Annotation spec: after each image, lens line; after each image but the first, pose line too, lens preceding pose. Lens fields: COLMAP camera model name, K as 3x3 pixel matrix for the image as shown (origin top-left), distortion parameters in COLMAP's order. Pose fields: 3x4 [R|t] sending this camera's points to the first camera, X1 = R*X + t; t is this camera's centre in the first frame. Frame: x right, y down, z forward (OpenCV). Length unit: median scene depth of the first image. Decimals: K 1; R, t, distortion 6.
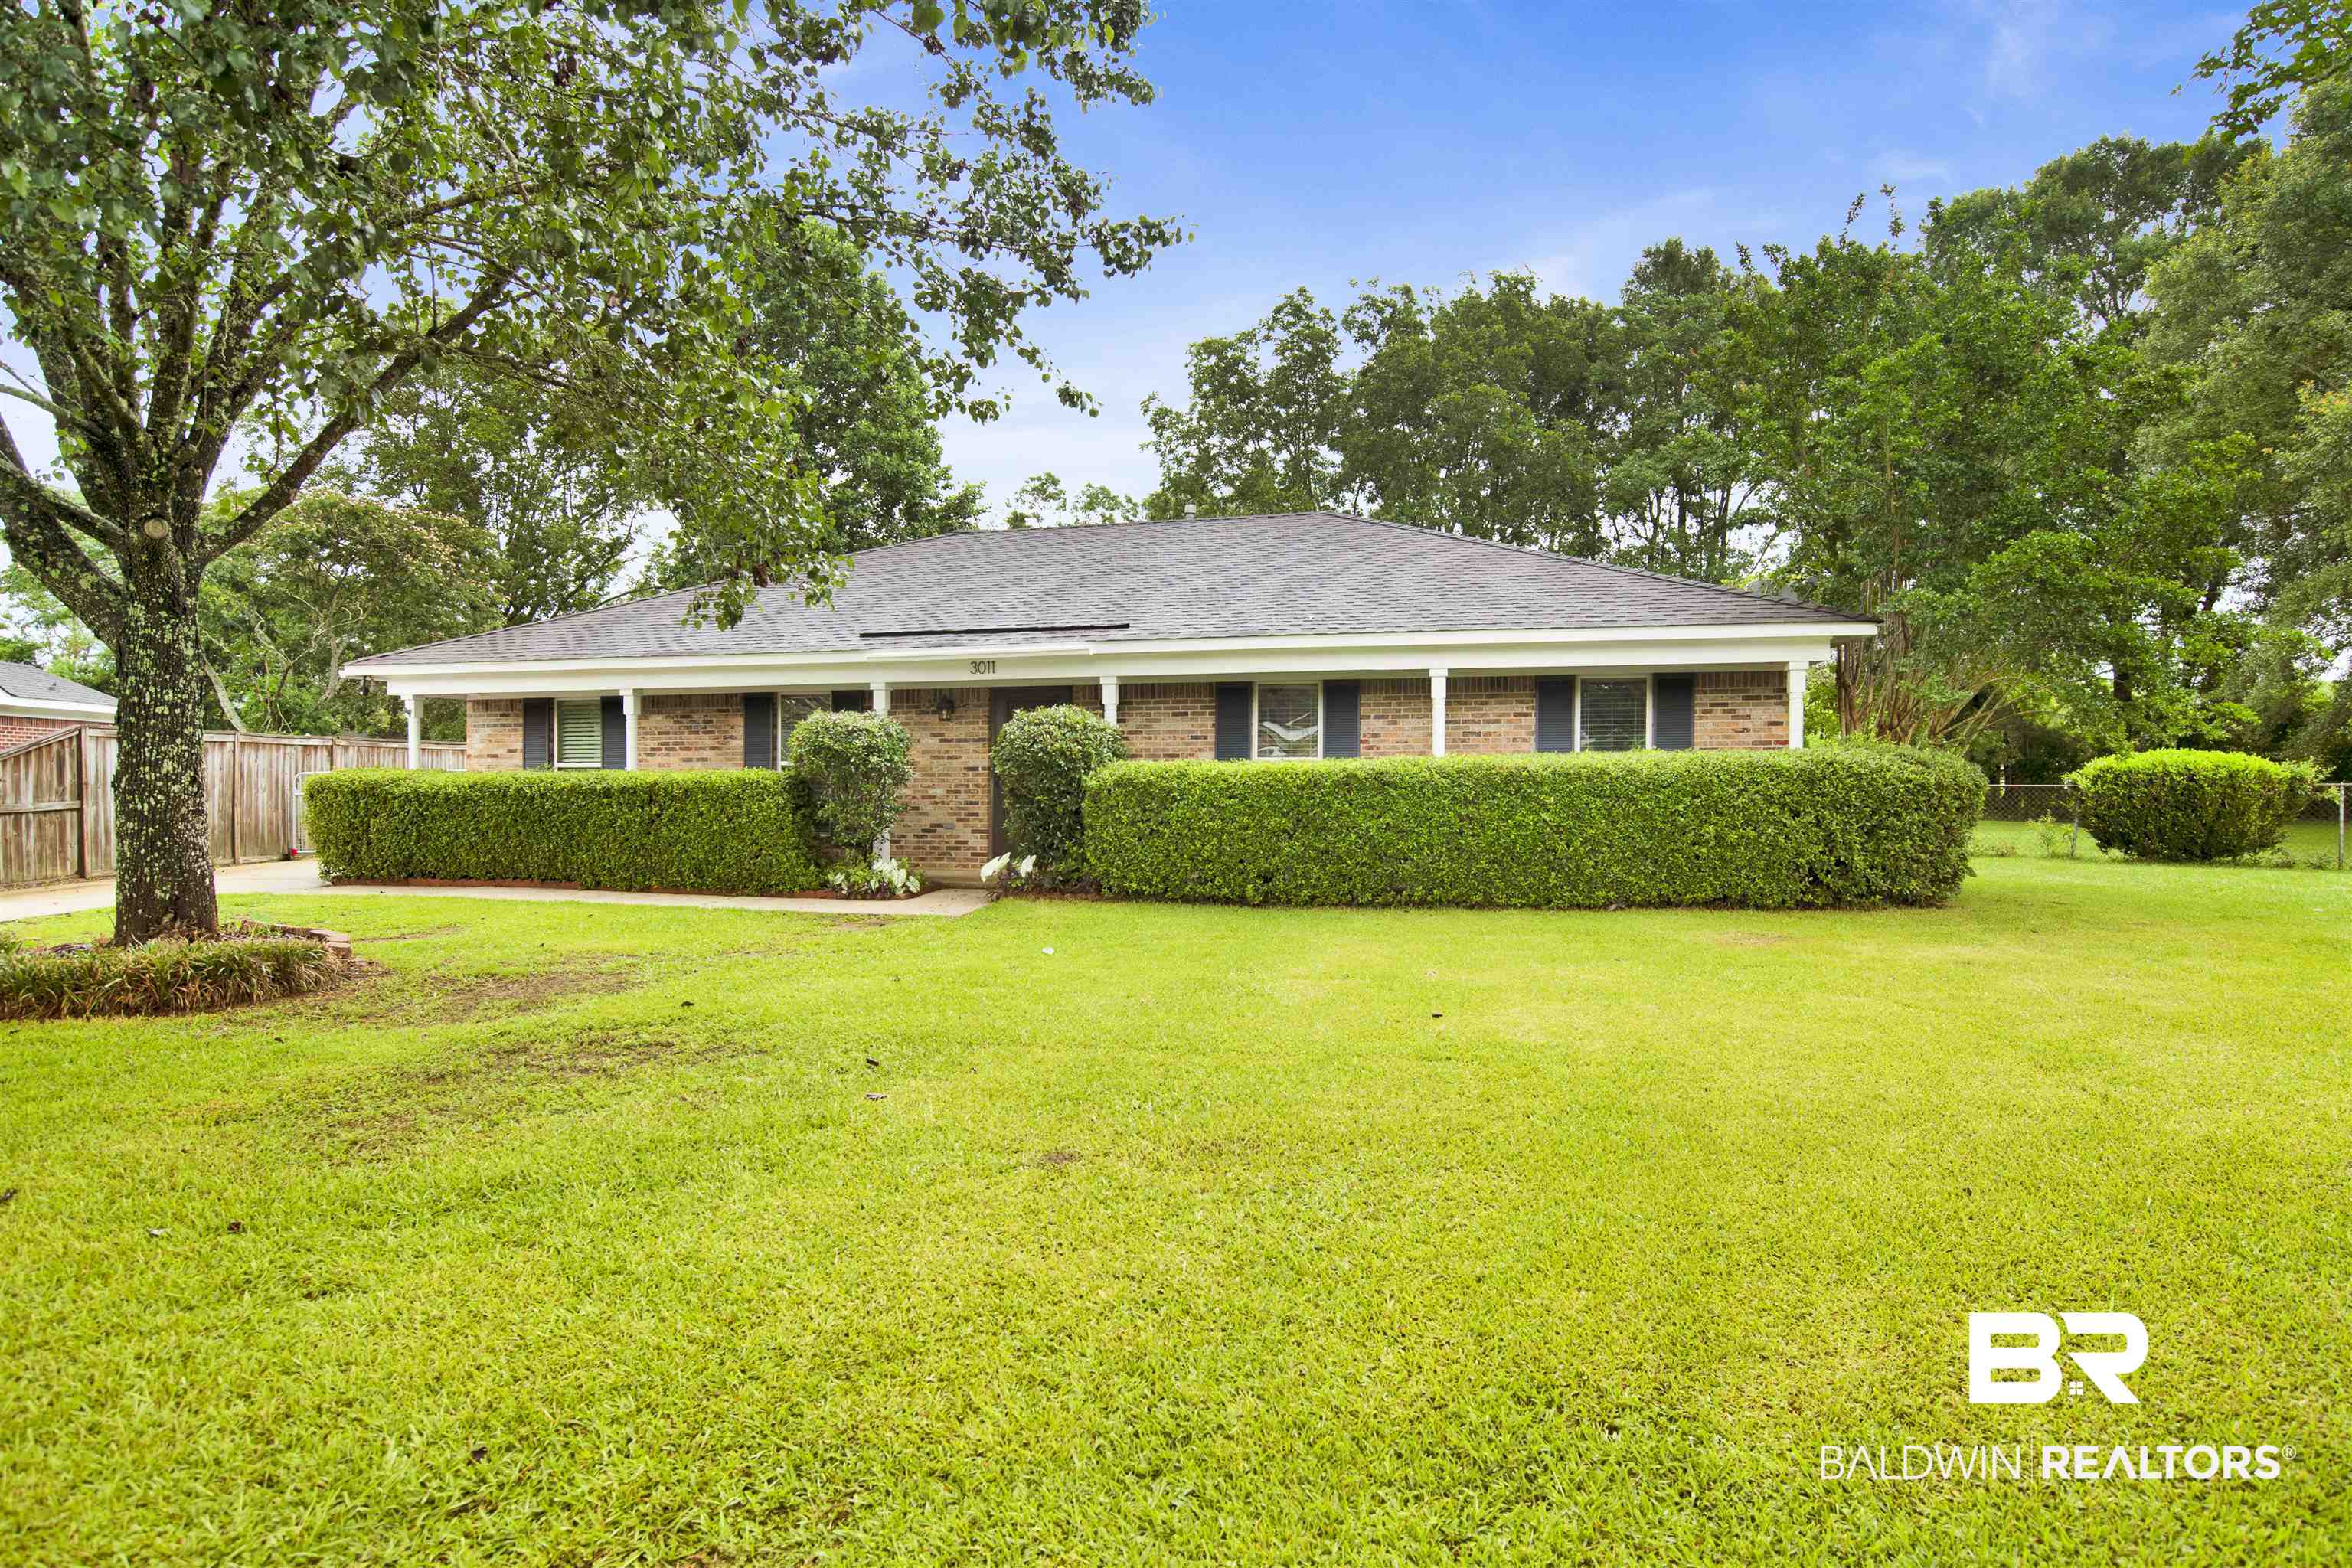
lens RADIAL K [[1244.7, 0, 1210.7], [0, 1244.7, 778.8], [0, 0, 1]] dist [-0.063131, 0.024521]
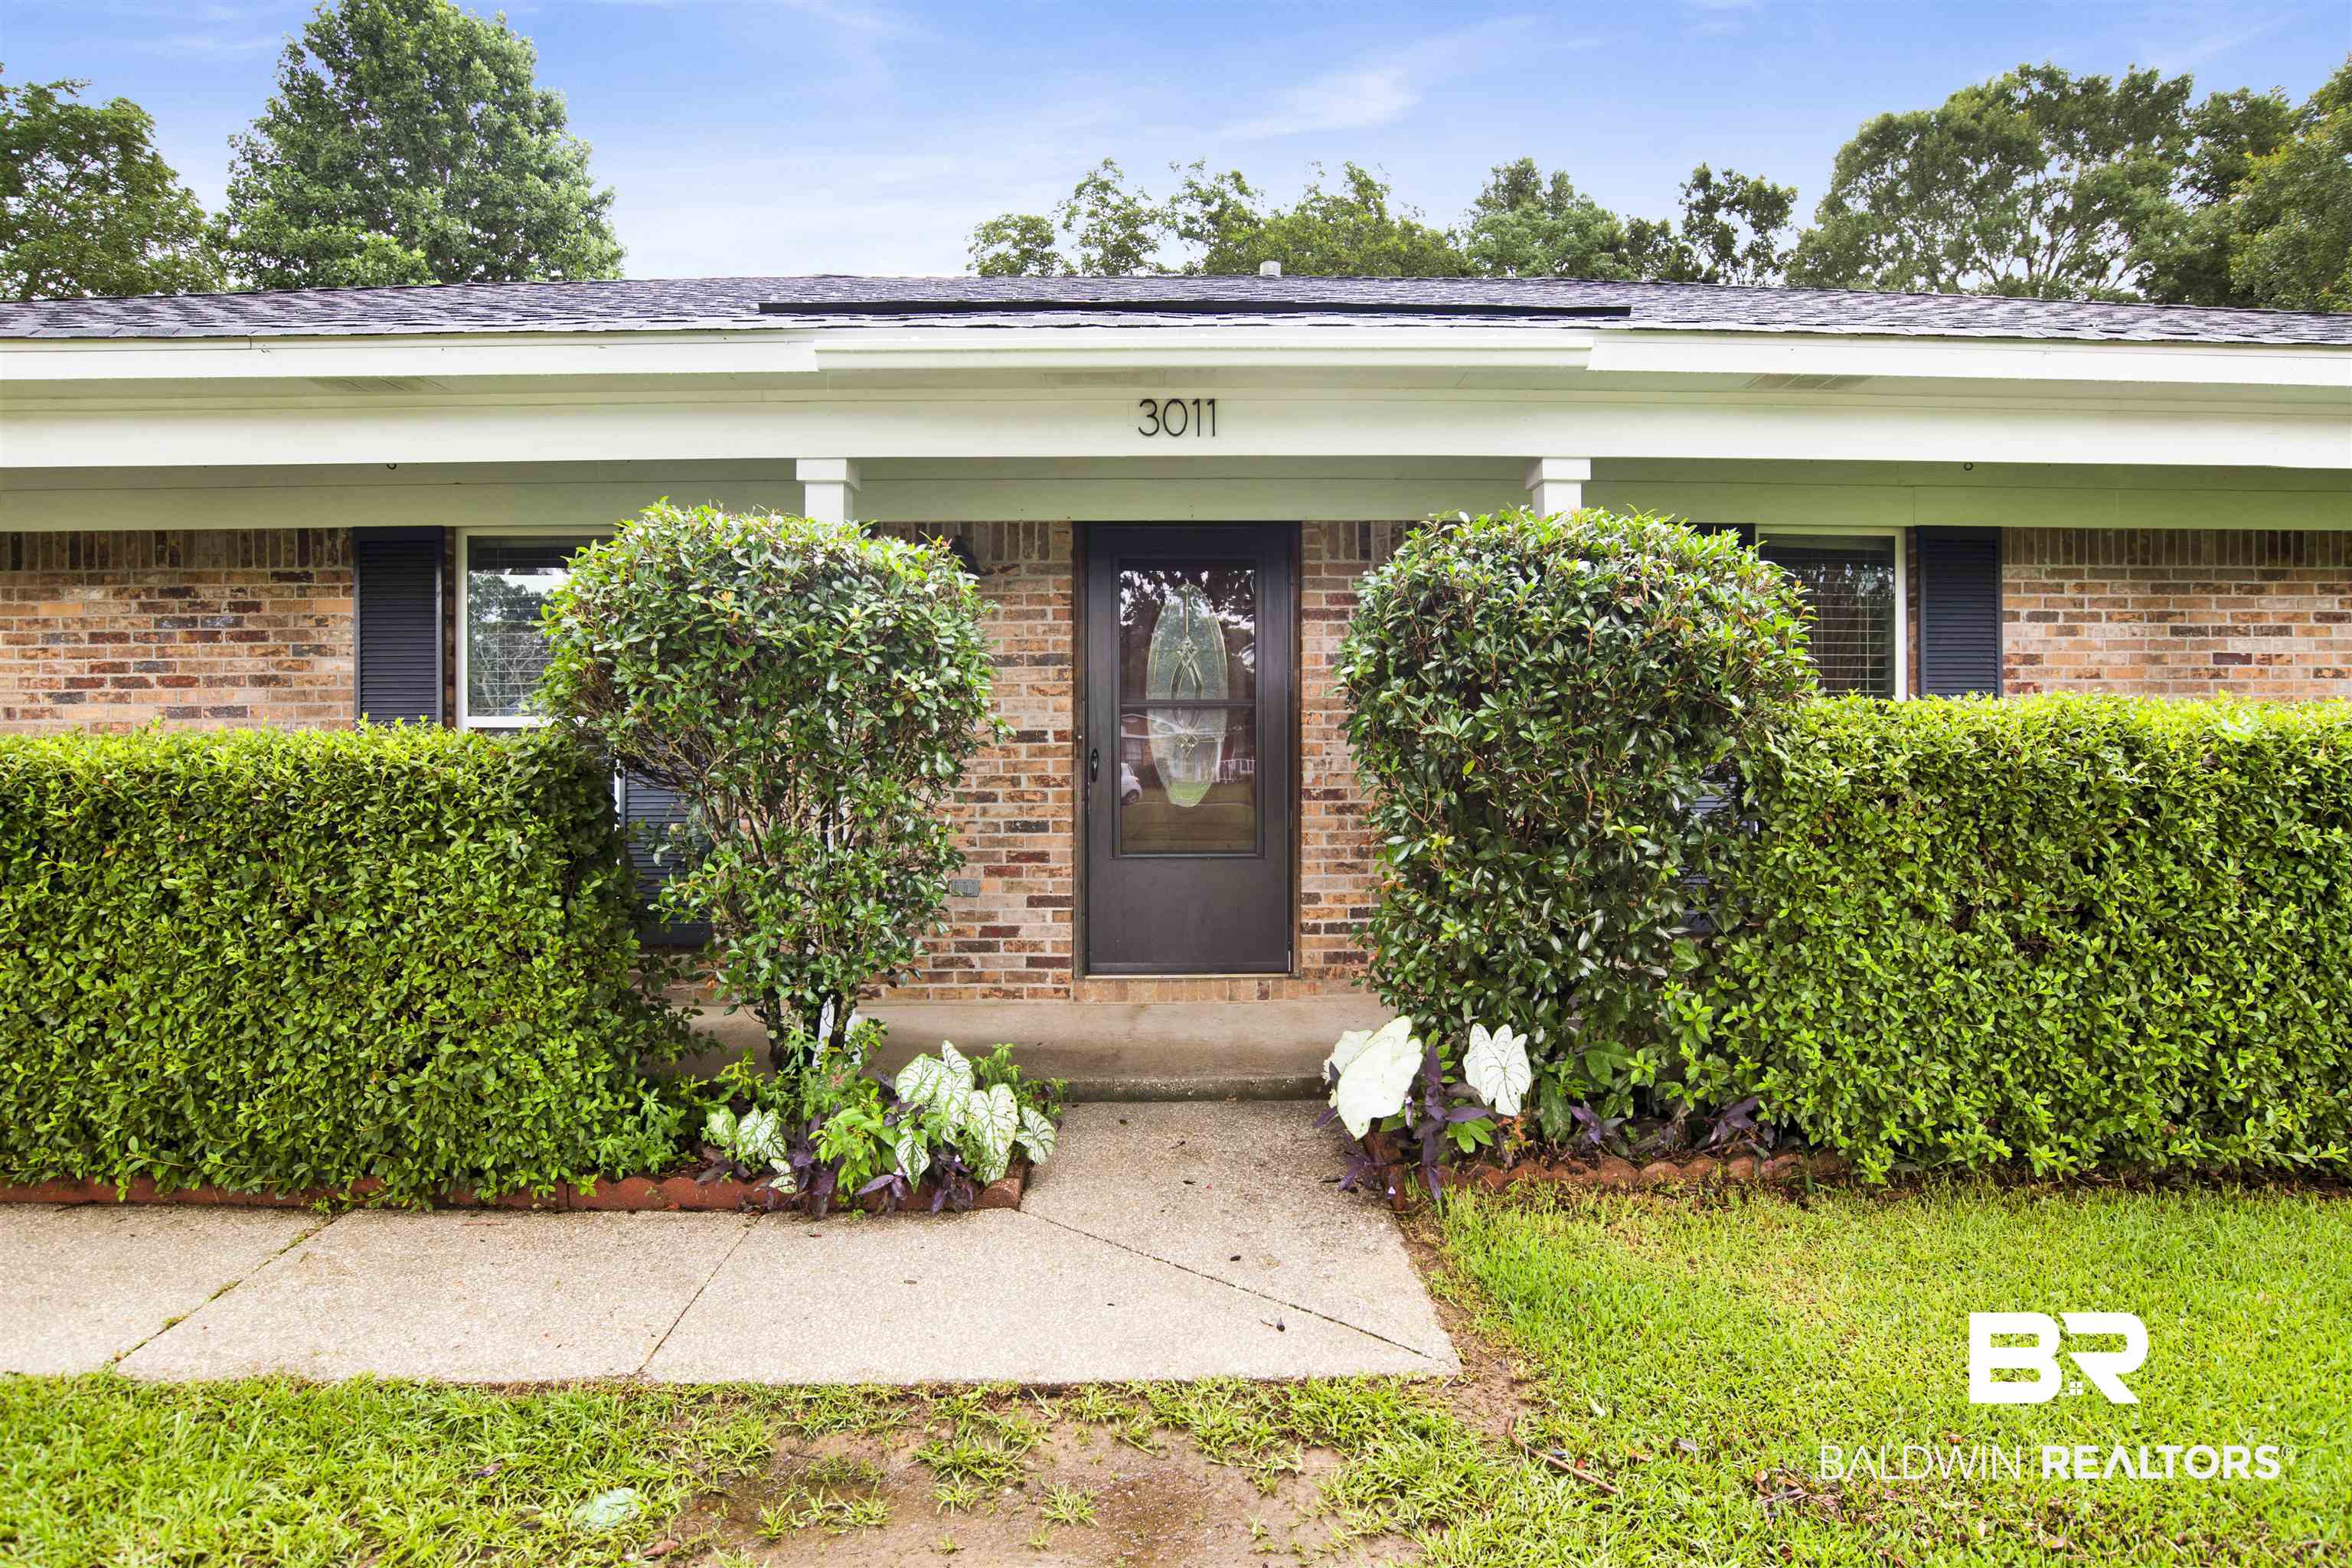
lens RADIAL K [[1262.6, 0, 1192.5], [0, 1262.6, 778.3], [0, 0, 1]] dist [-0.067059, 0.018703]
pose [[0.972103, -0.004232, 0.234518, -0.258315], [0.002393, 0.999964, 0.008123, 0.002030], [-0.234544, -0.007336, 0.972078, 0.682514]]
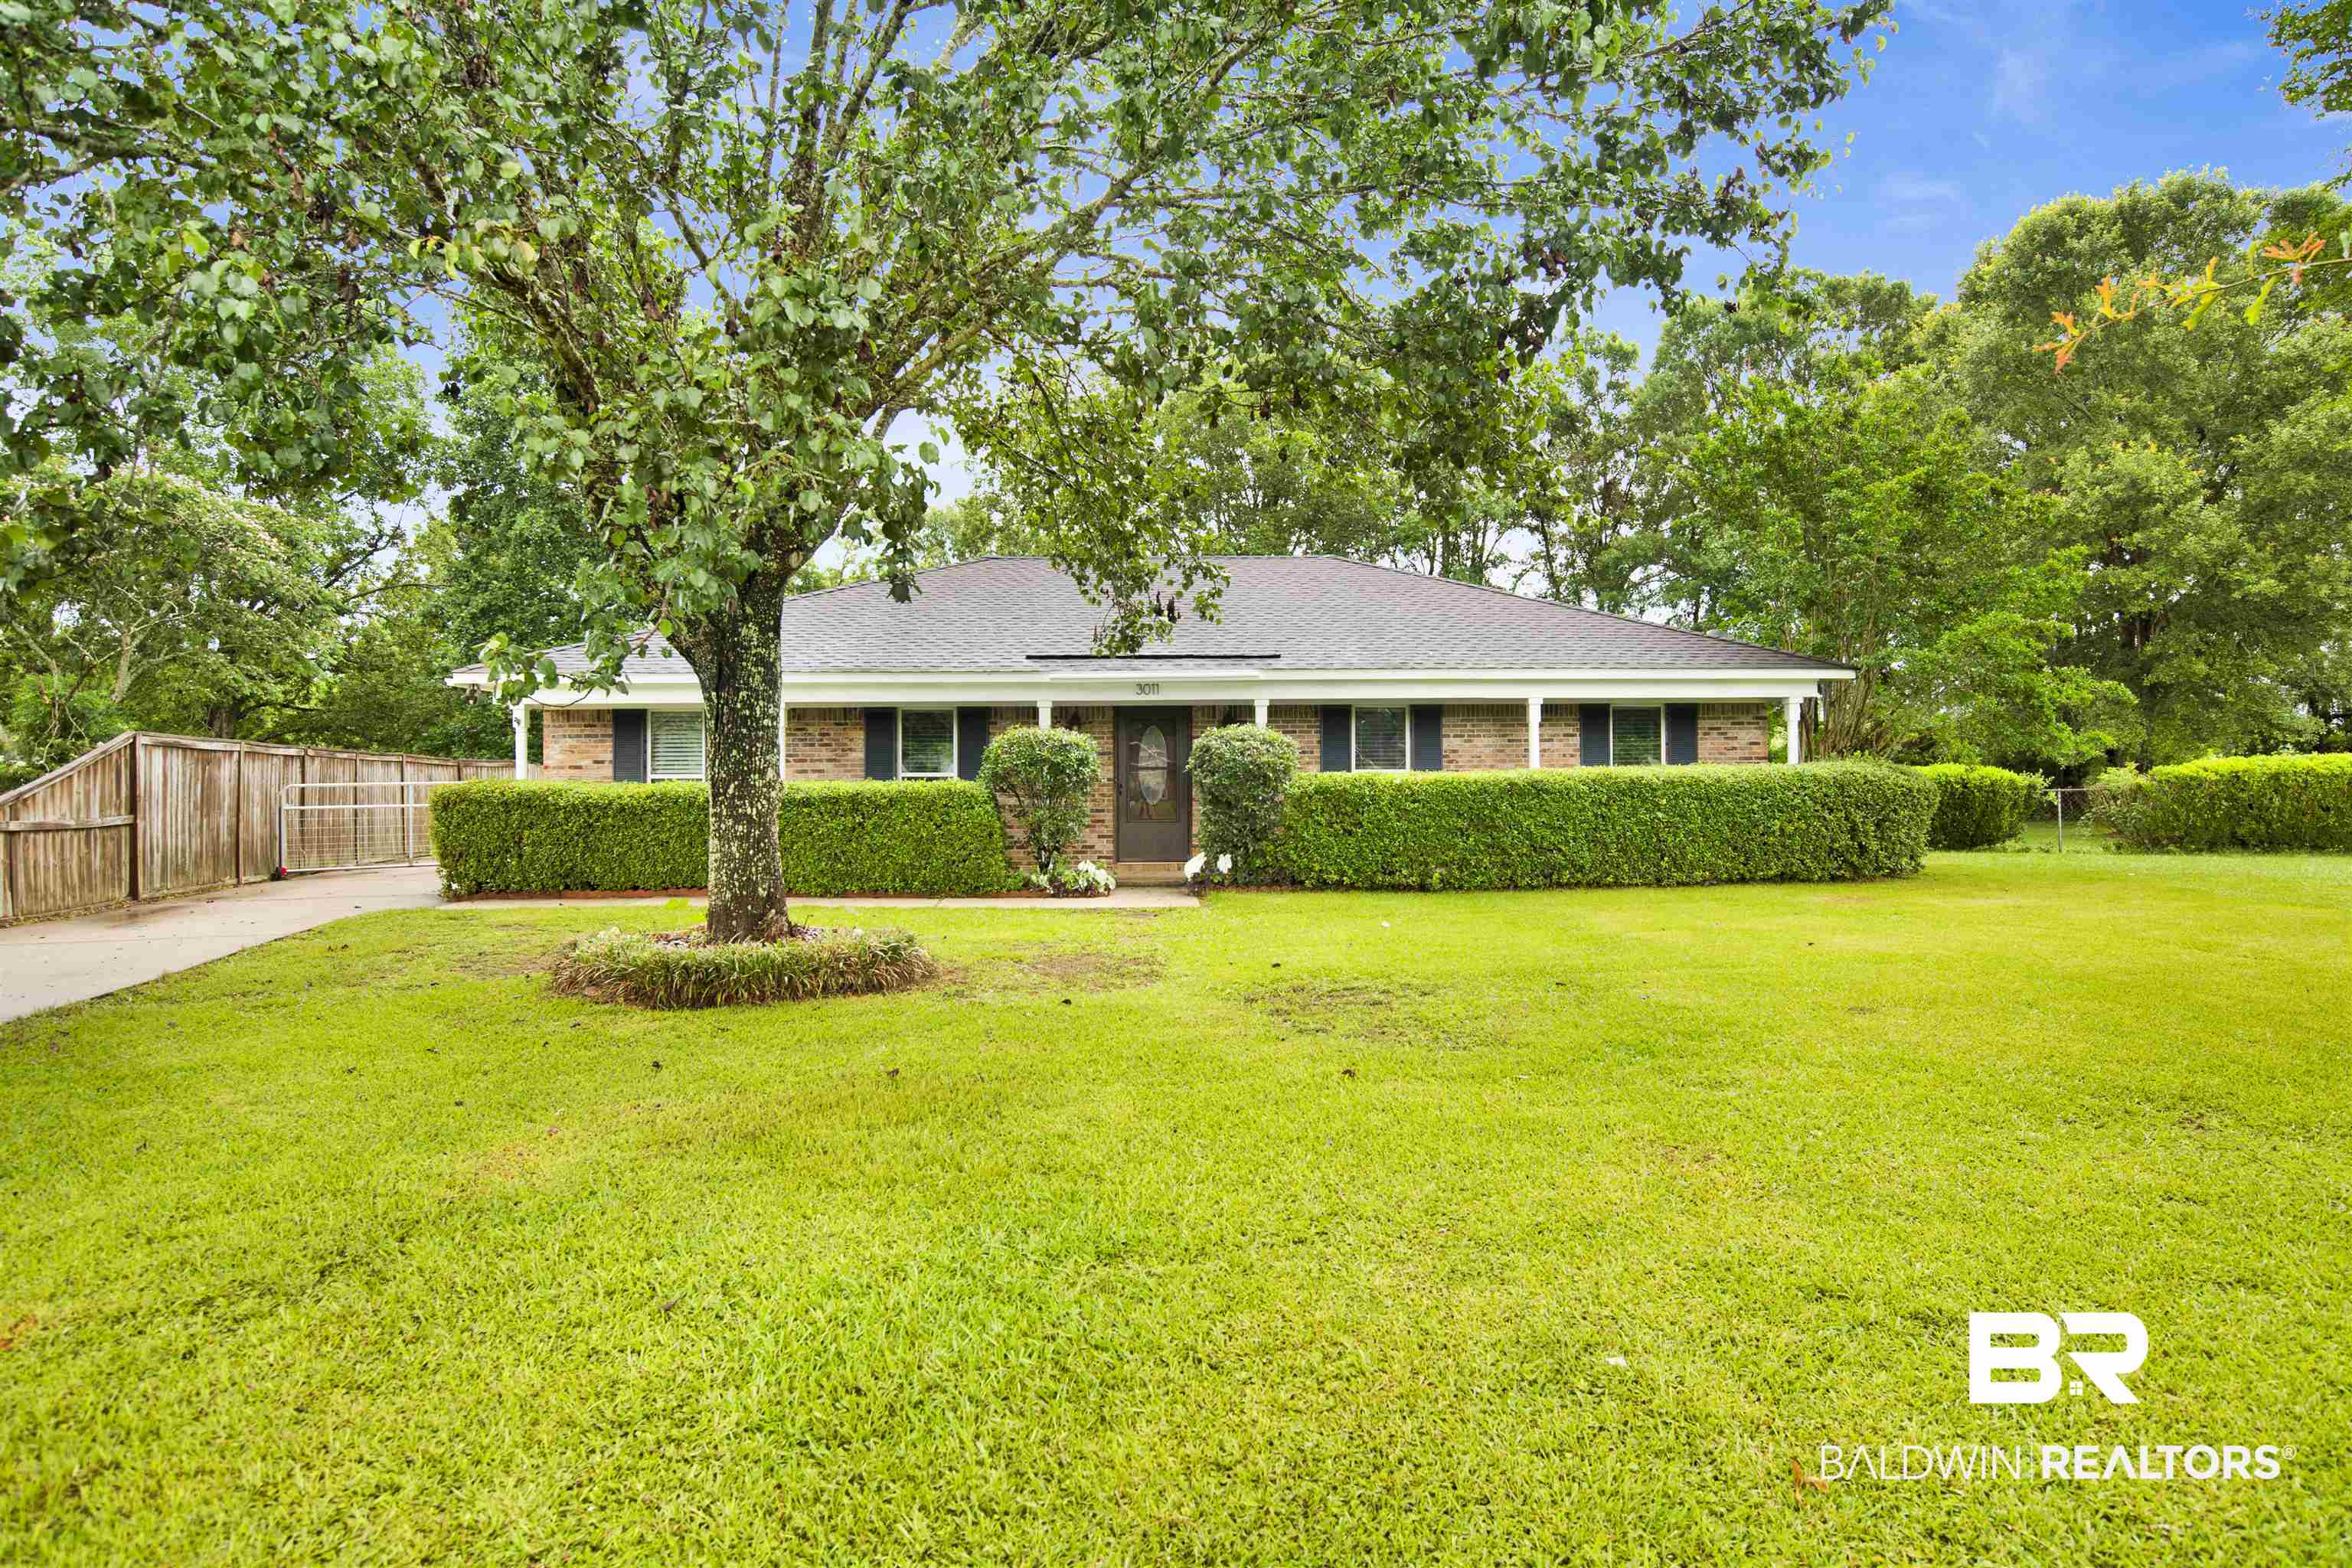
lens RADIAL K [[1244.7, 0, 1210.7], [0, 1244.7, 778.8], [0, 0, 1]] dist [-0.063131, 0.024521]
pose [[0.966157, -0.000772, 0.257952, -0.420398], [0.003803, 0.999929, -0.011254, 0.004399], [-0.257925, 0.011854, 0.966092, -0.100907]]
